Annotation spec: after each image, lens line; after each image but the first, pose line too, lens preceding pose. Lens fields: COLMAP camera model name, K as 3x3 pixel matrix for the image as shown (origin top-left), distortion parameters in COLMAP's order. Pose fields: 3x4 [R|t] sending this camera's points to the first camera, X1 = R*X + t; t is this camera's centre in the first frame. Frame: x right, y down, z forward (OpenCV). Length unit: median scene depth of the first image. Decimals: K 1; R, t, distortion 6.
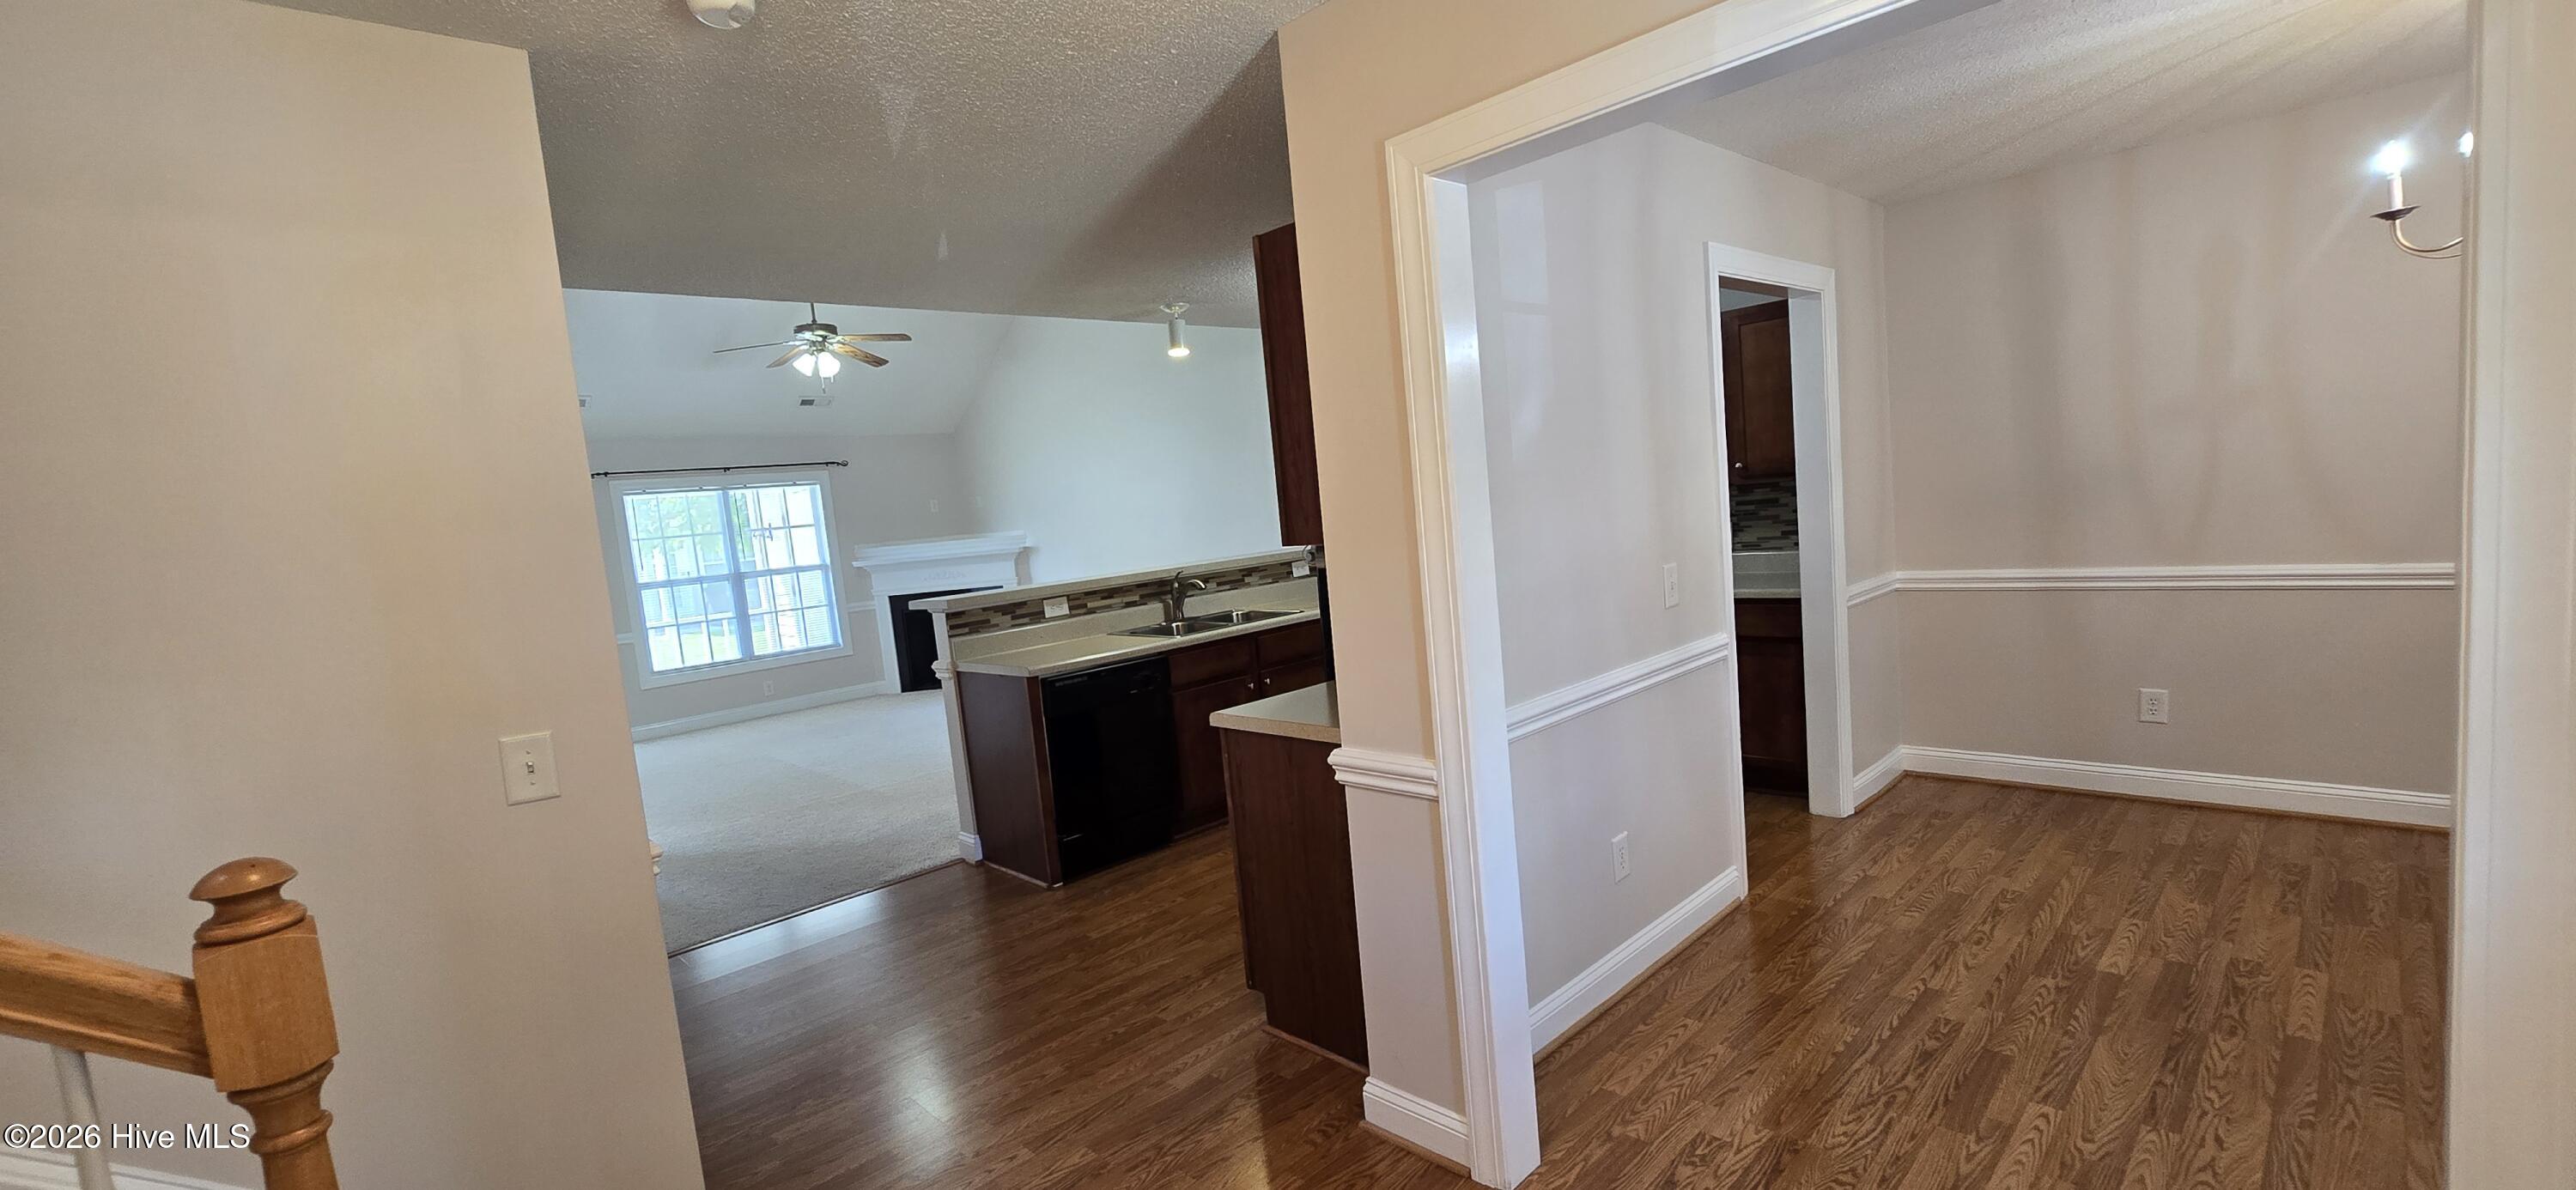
lens RADIAL K [[1065.1, 0, 1270.7], [0, 1065.1, 609.0], [0, 0, 1]] dist [0.000187, -0.000116]
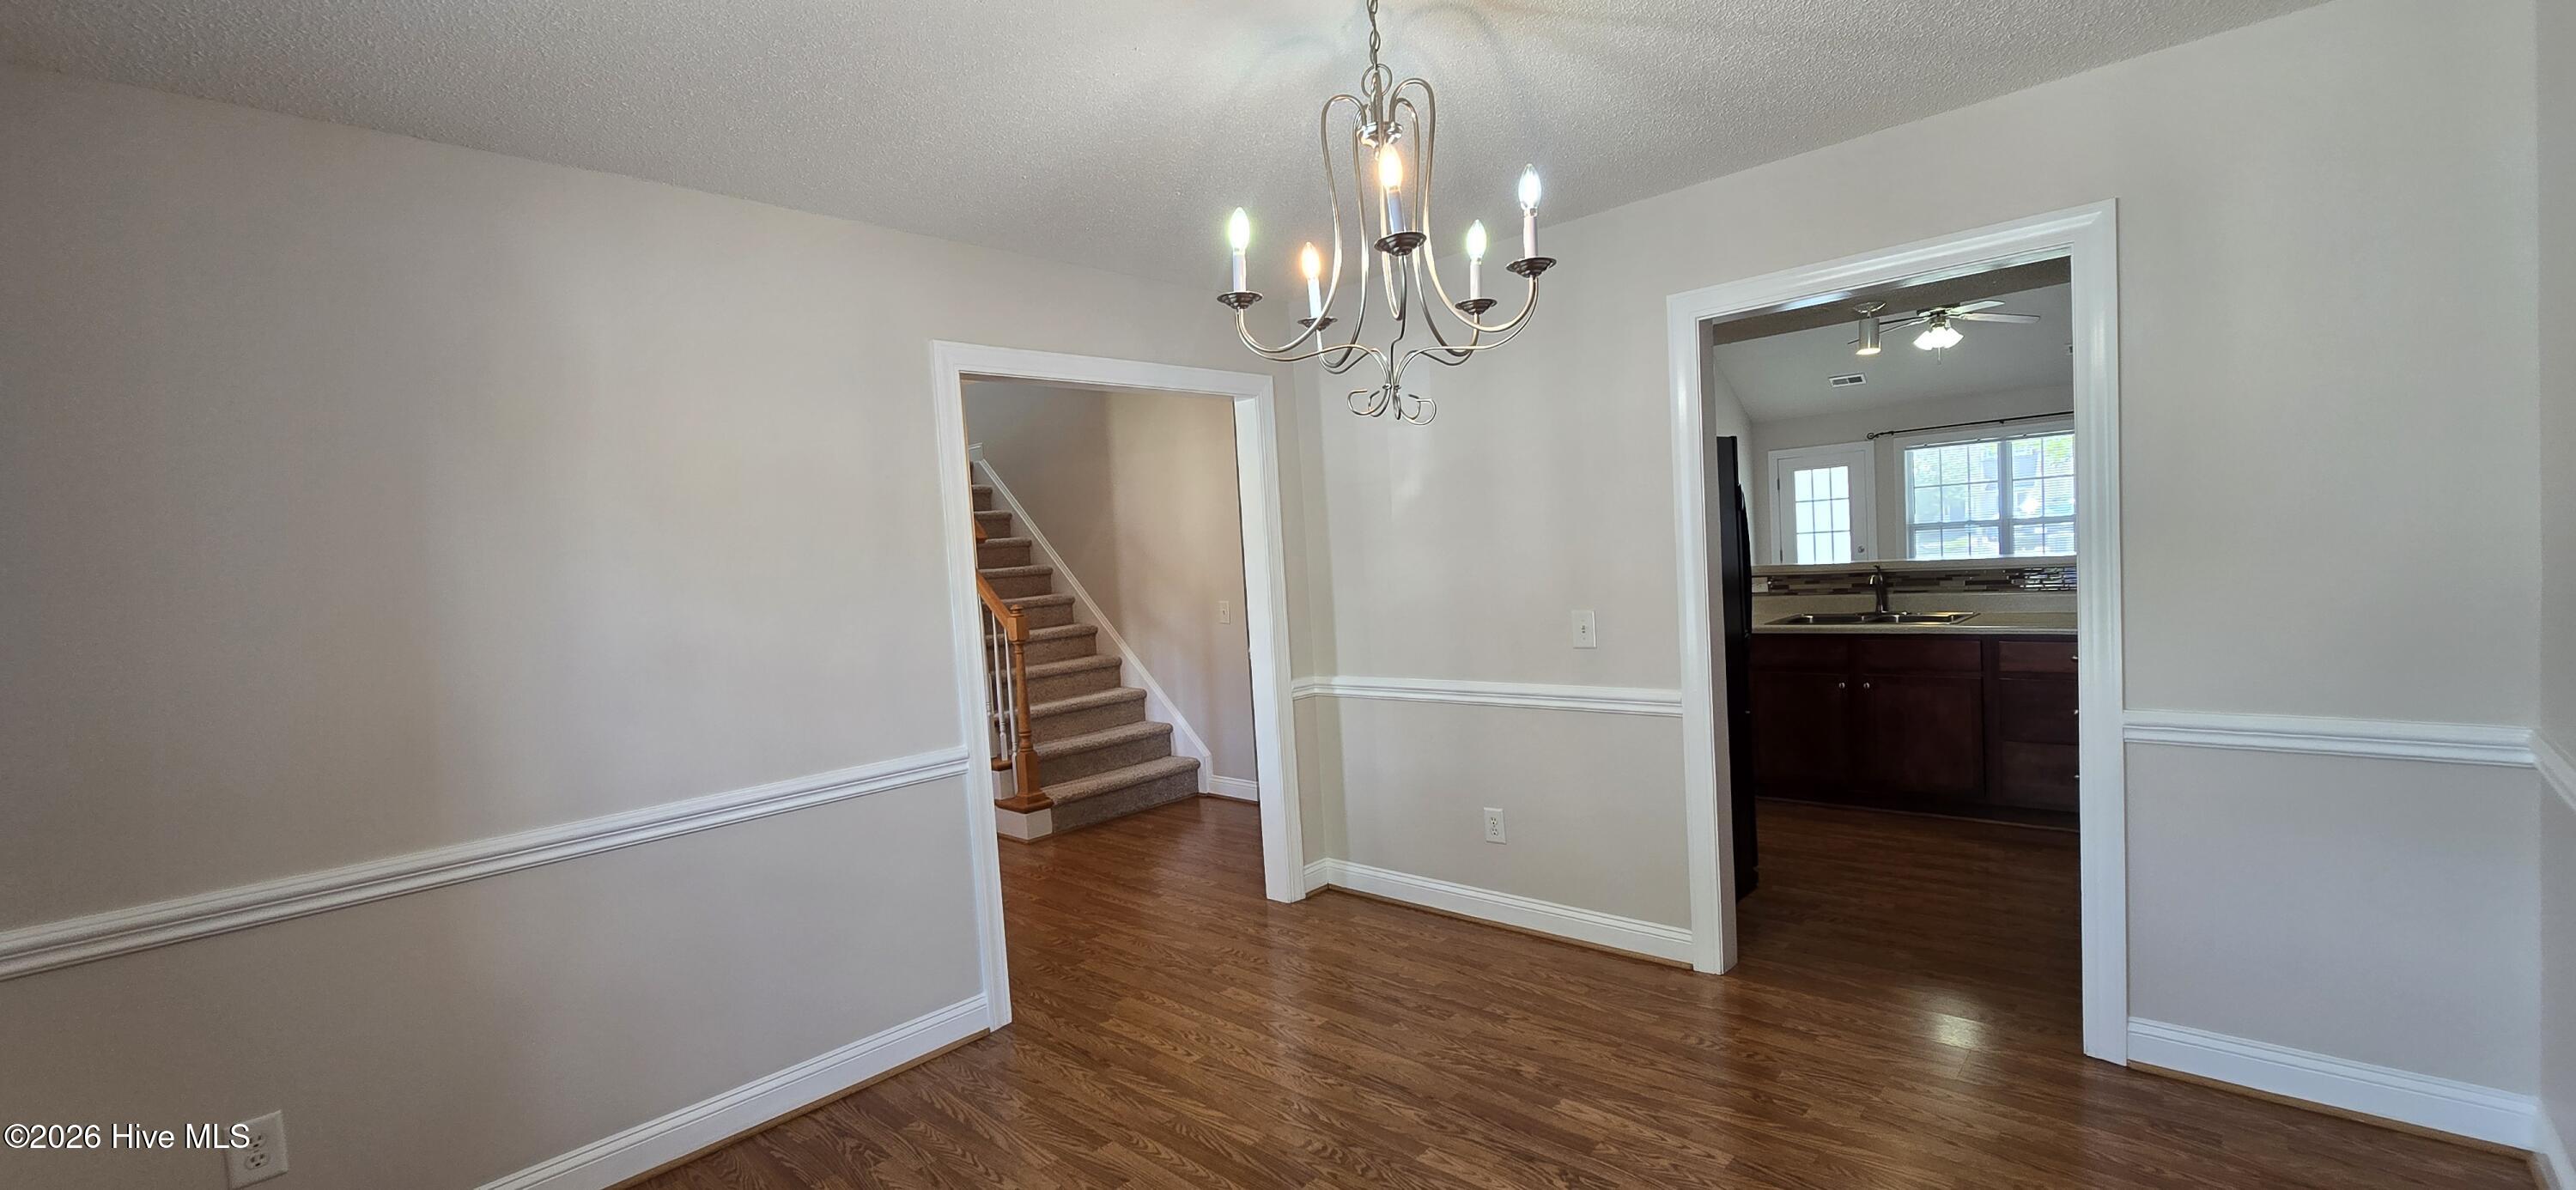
lens RADIAL K [[1065.1, 0, 1270.7], [0, 1065.1, 609.0], [0, 0, 1]] dist [0.000187, -0.000116]
pose [[0.039378, 0.142522, -0.989008, 1.288141], [-0.035450, 0.989352, 0.141160, -0.166803], [0.998595, 0.029501, 0.044011, 0.543626]]
